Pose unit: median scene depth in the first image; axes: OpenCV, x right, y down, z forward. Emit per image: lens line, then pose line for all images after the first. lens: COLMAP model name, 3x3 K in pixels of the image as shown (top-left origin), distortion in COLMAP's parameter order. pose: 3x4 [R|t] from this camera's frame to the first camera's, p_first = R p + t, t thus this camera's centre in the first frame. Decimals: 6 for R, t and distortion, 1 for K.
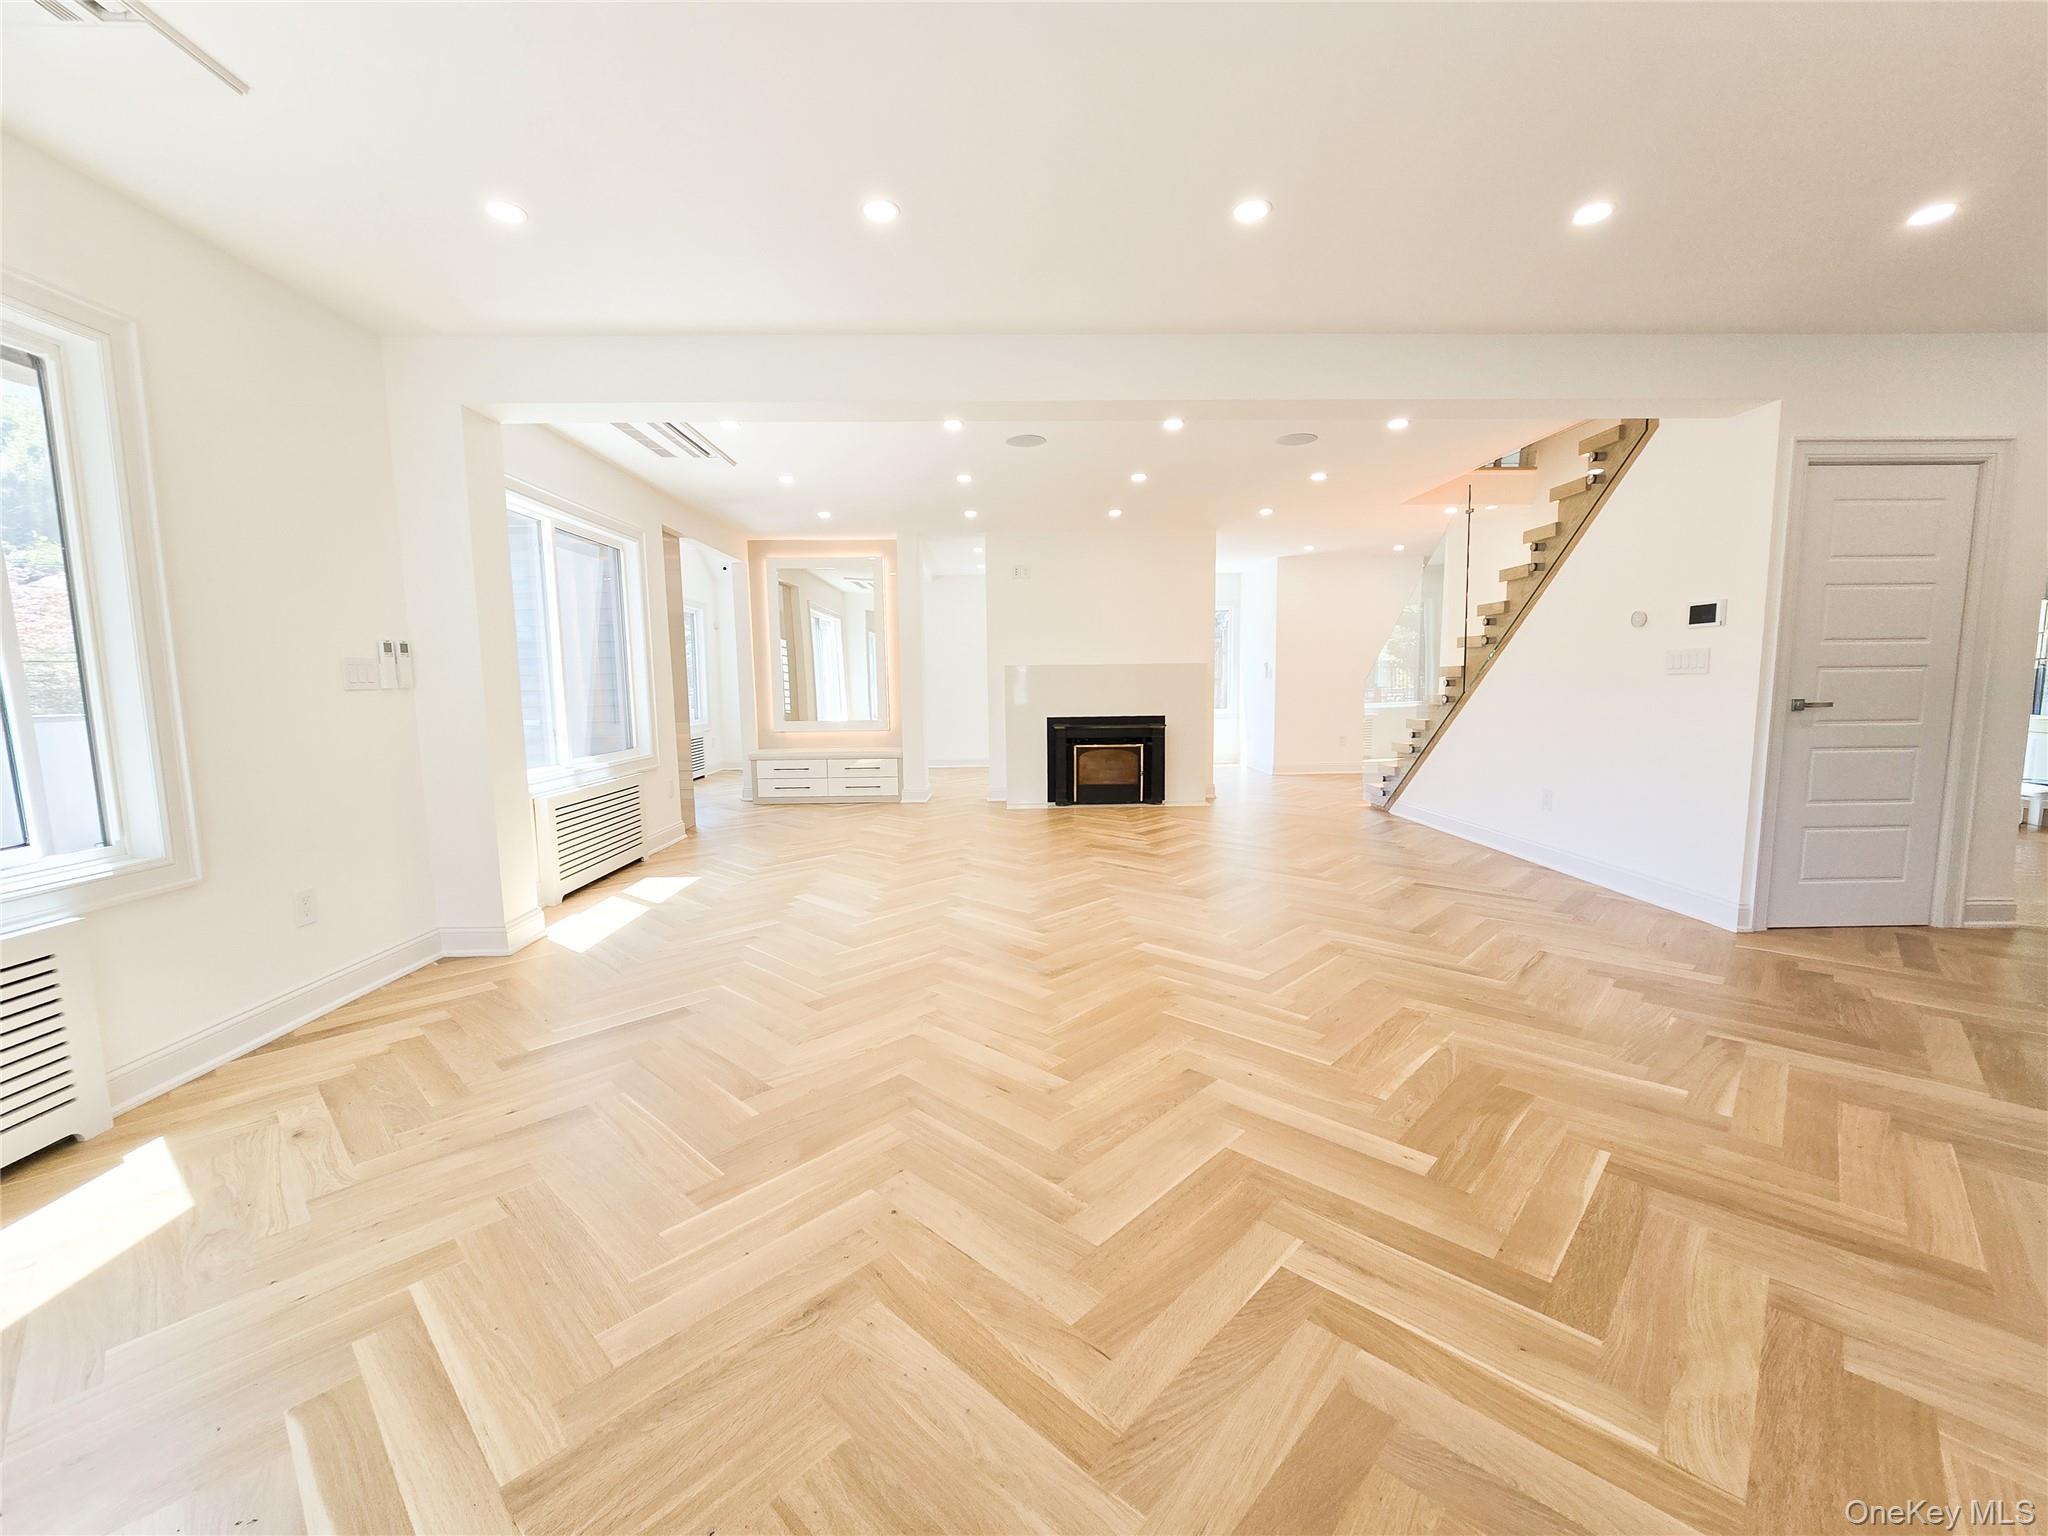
lens RADIAL K [[841.3, 0, 1021.8], [0, 841.3, 777.2], [0, 0, 1]] dist [-0.008615, 0.000650]
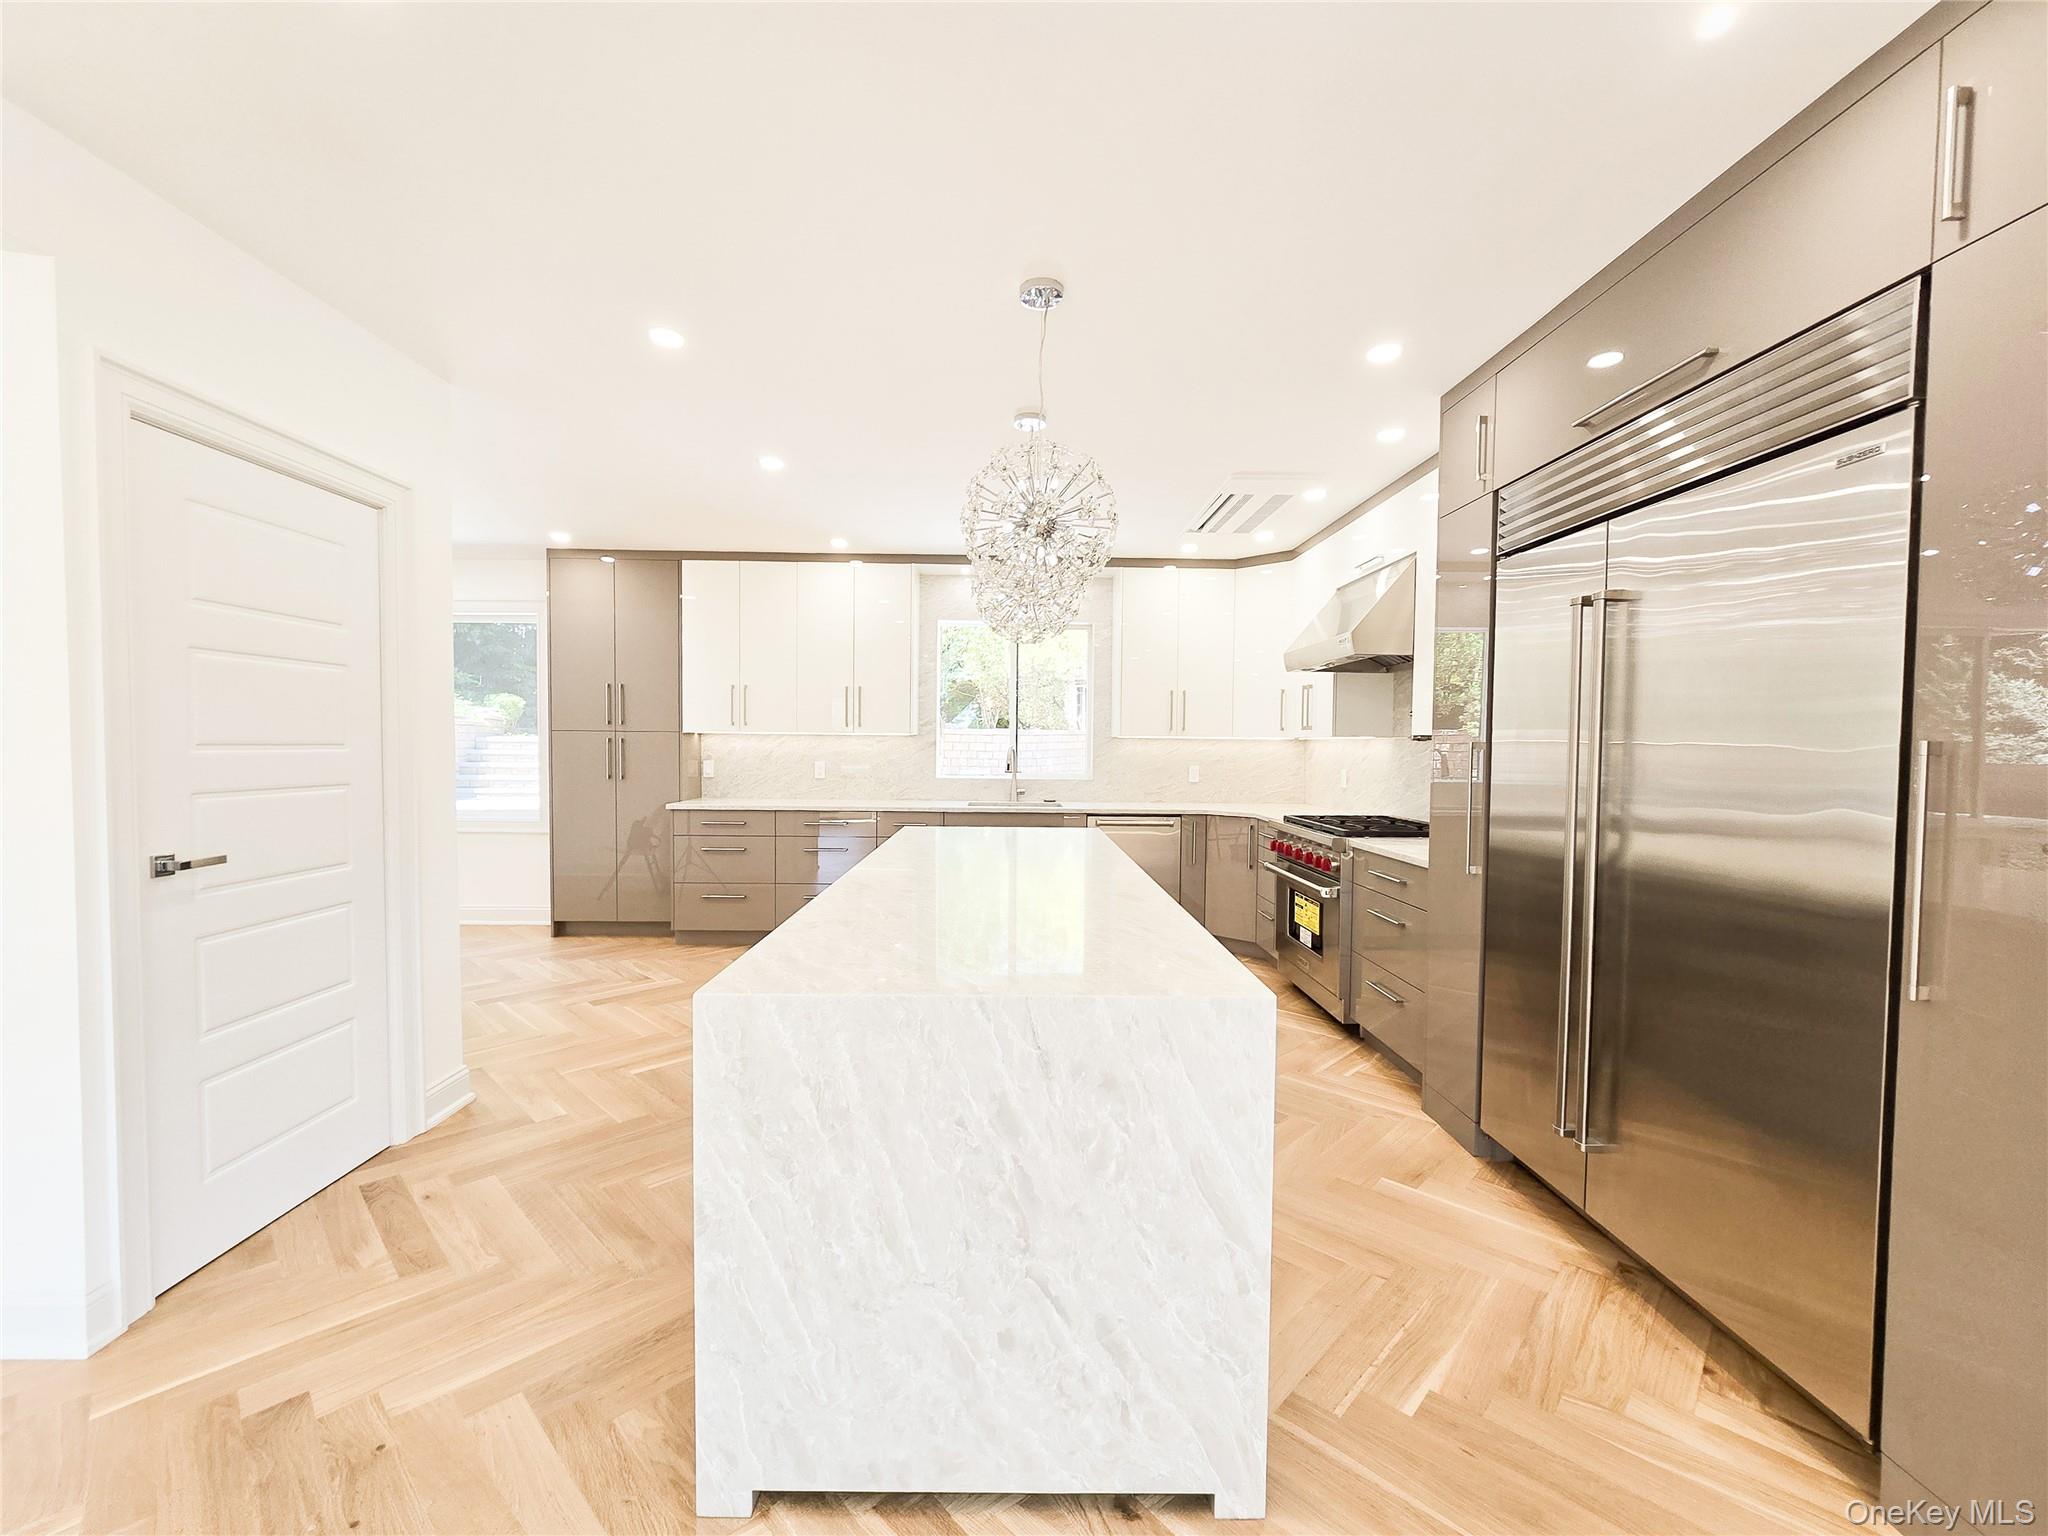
lens RADIAL K [[841.3, 0, 1021.8], [0, 841.3, 777.2], [0, 0, 1]] dist [-0.008615, 0.000650]
pose [[0.001208, -0.024521, 0.999699, 0.407987], [0.100854, 0.994605, 0.024274, -0.102061], [-0.994900, 0.100795, 0.003675, 0.456313]]
